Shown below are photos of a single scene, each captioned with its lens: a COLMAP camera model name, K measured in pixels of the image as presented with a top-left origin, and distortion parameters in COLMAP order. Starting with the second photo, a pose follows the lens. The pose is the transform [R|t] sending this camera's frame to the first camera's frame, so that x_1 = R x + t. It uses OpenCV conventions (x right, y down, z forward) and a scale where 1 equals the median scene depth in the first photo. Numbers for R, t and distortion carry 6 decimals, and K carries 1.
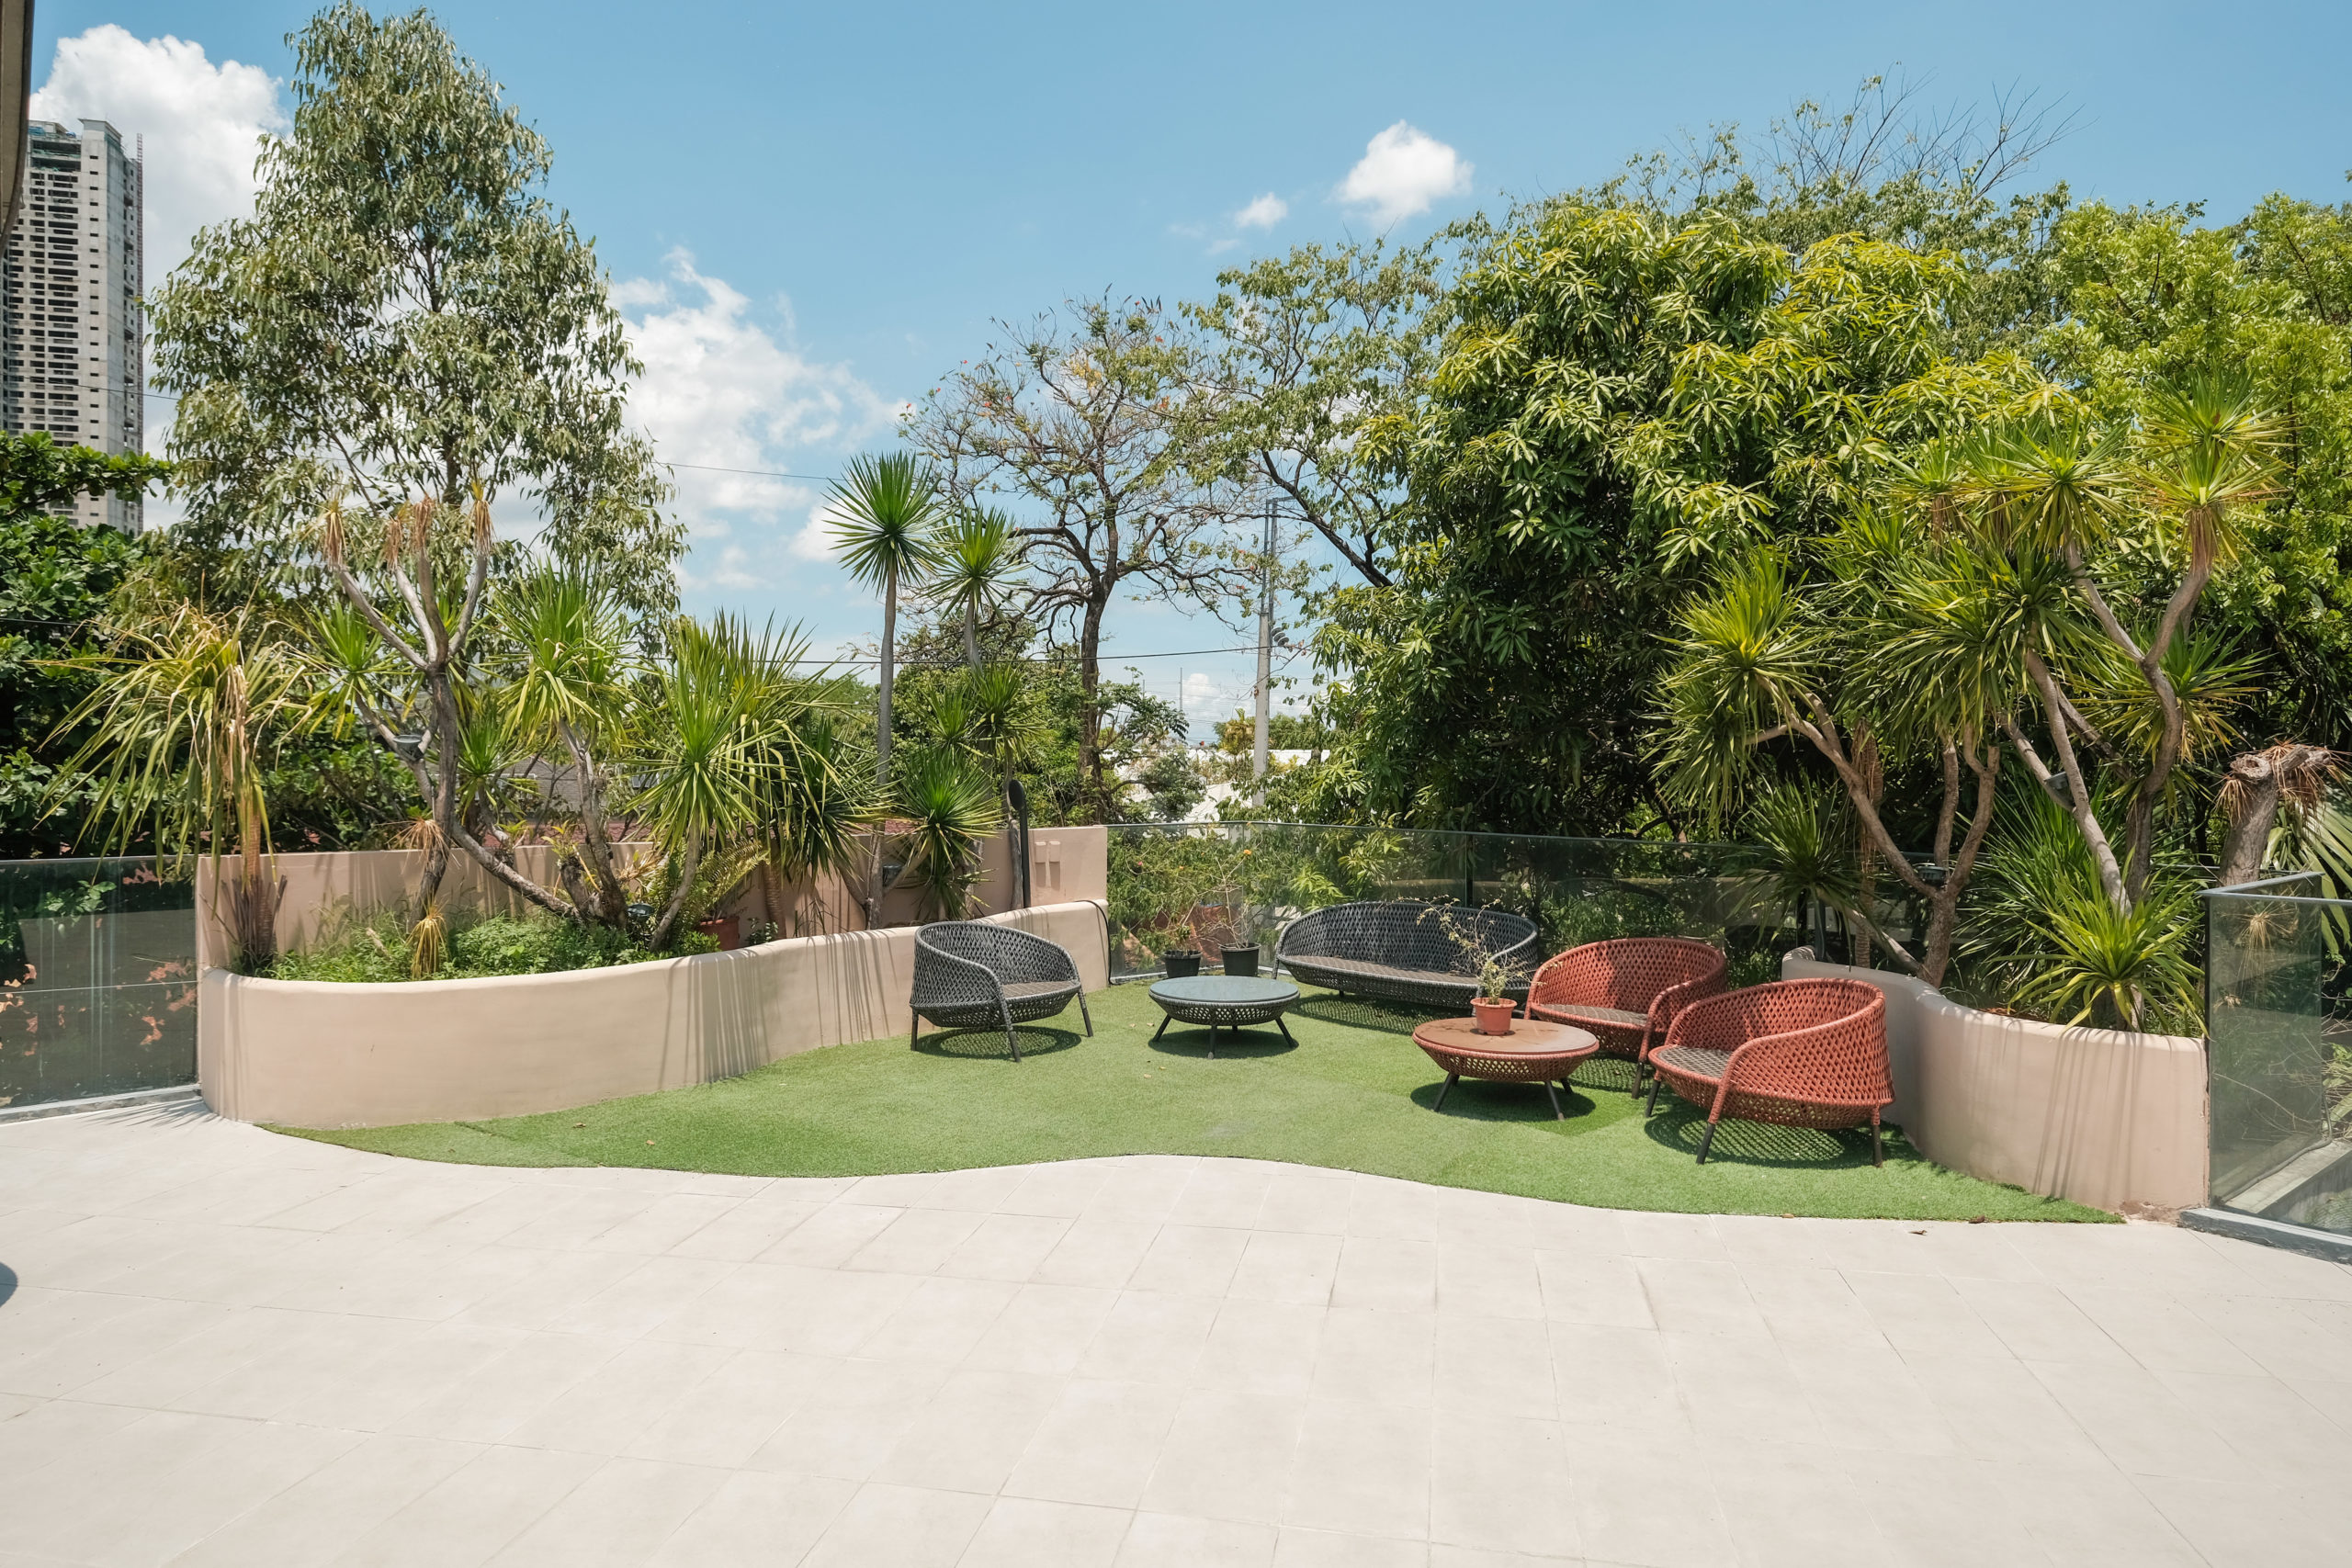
lens RADIAL K [[1494.9, 0, 1246.9], [0, 1494.9, 771.6], [0, 0, 1]] dist [0.008998, -0.011263]
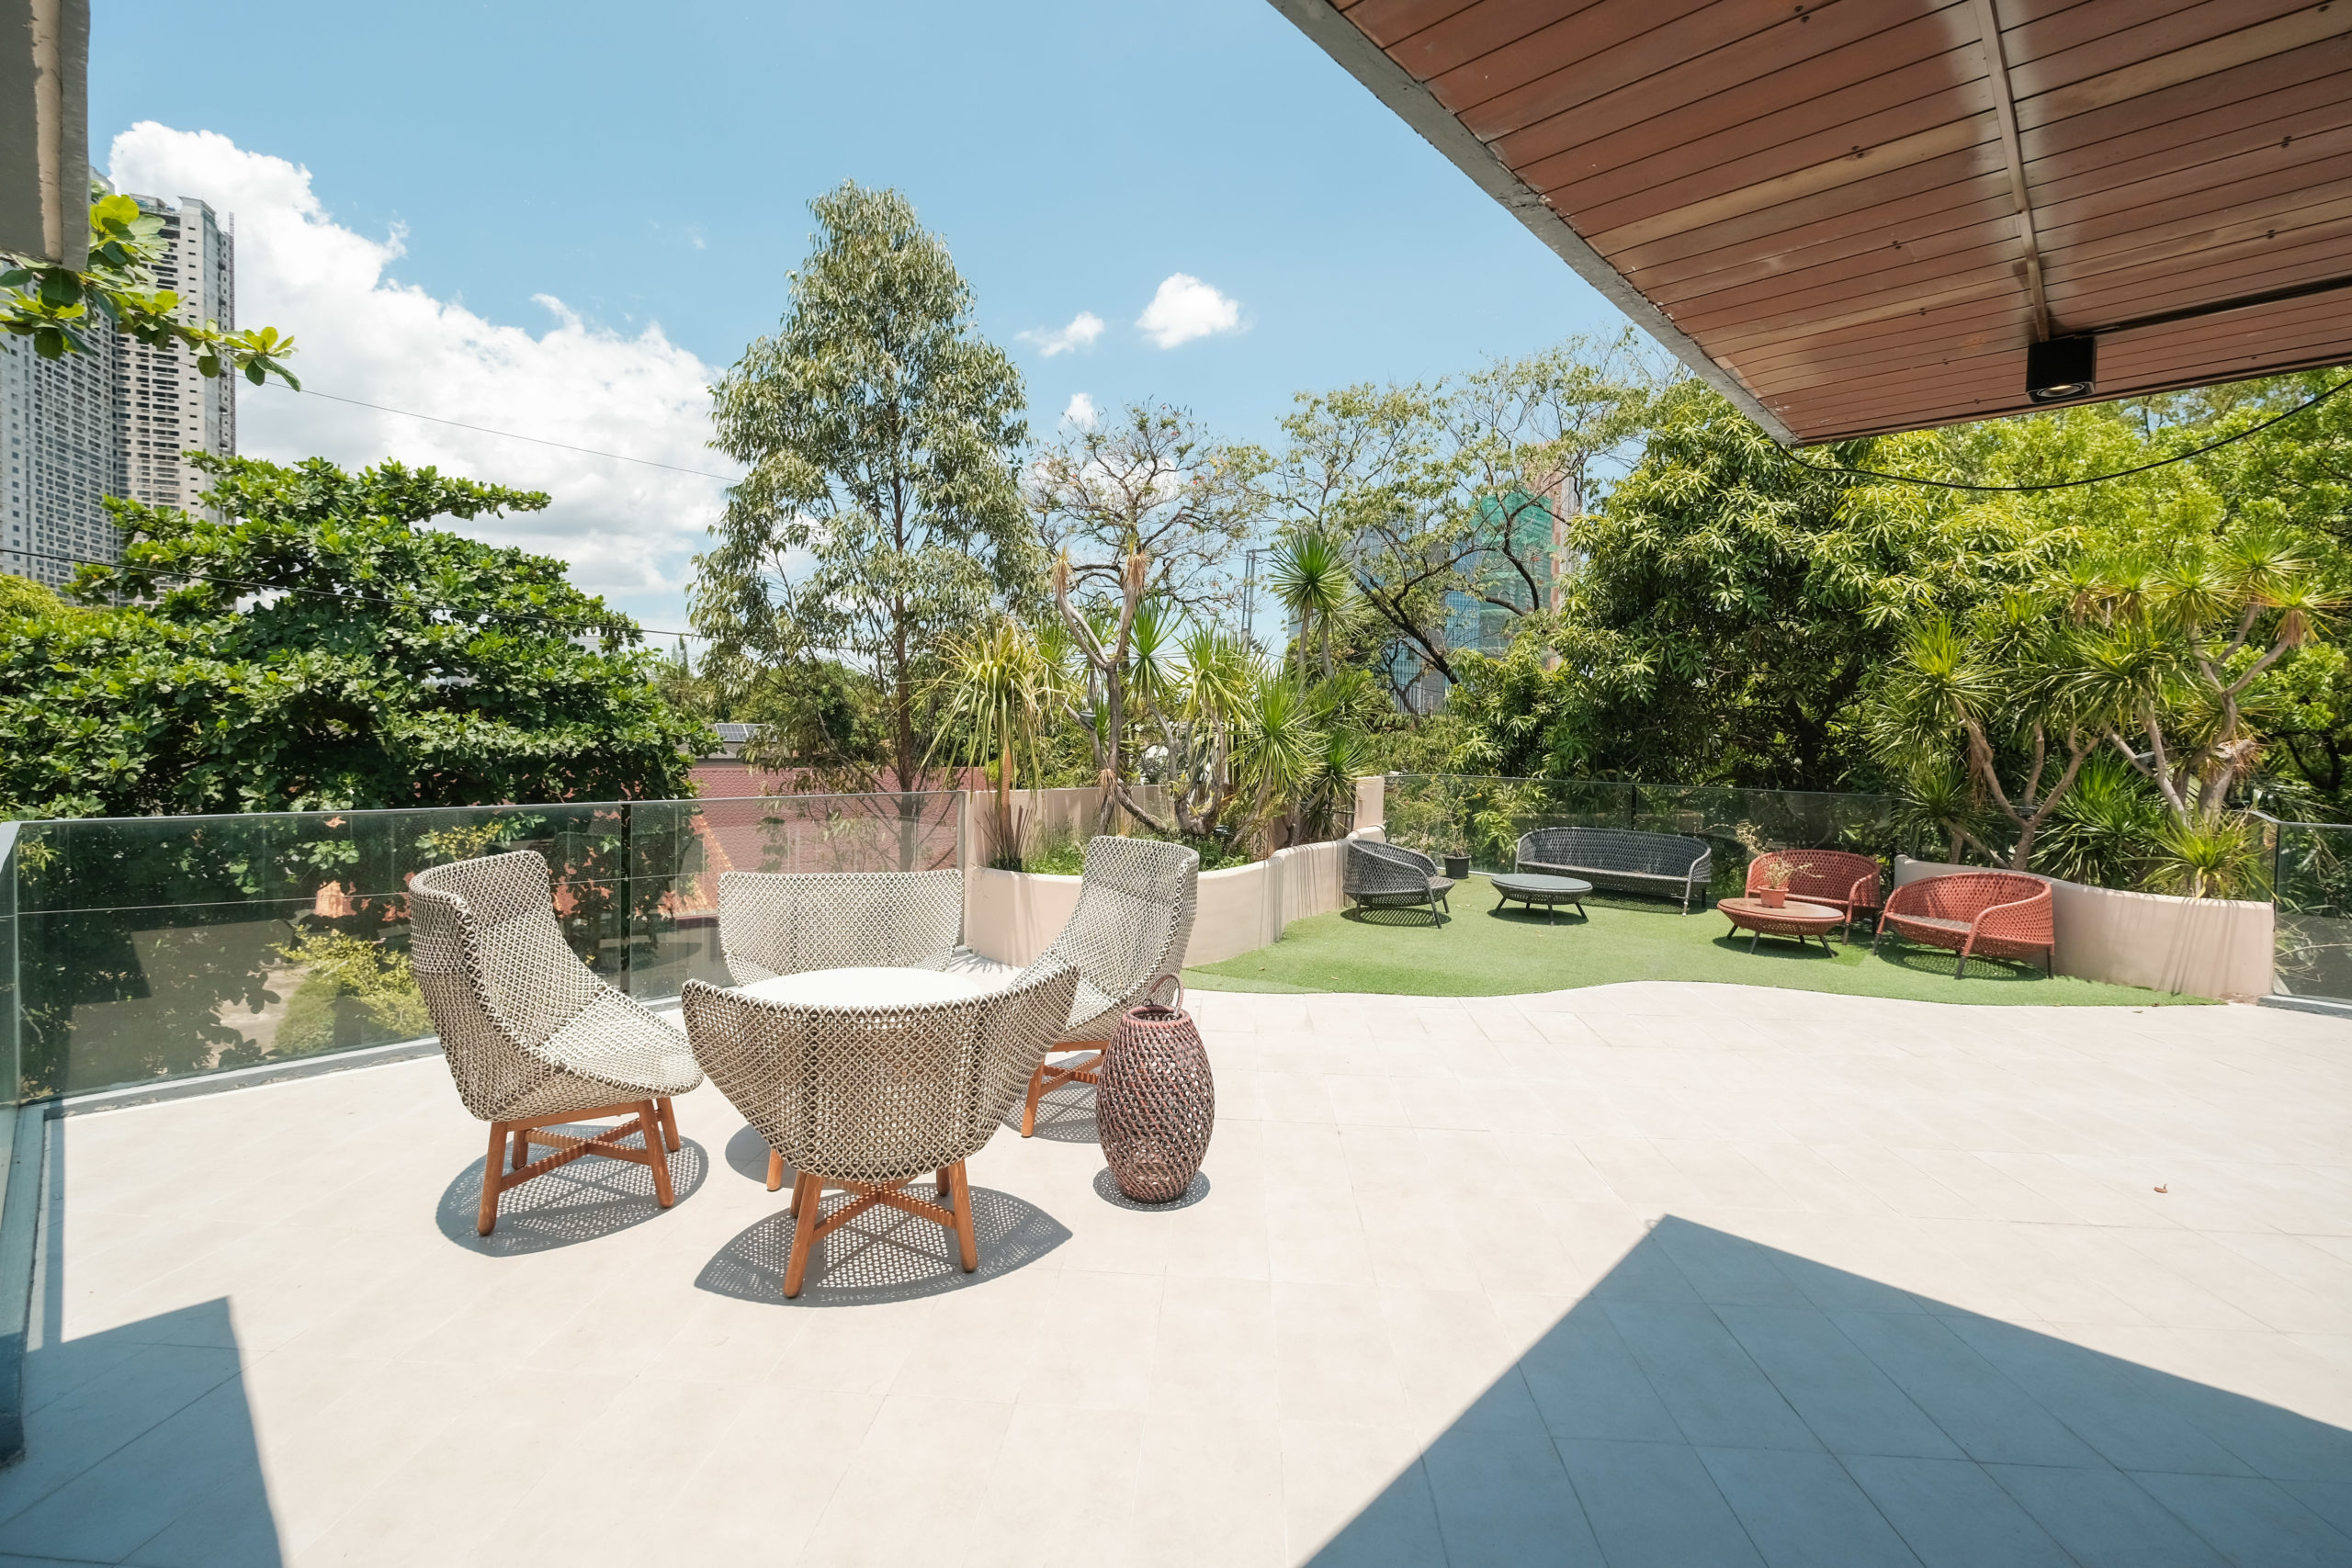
lens RADIAL K [[1047.9, 0, 1173.7], [0, 1047.9, 778.9], [0, 0, 1]] dist [0.002264, -0.000896]
pose [[0.990394, 0.009761, 0.137928, -0.545847], [-0.015885, 0.998933, 0.043371, -0.003755], [-0.137357, -0.045146, 0.989492, -0.043972]]
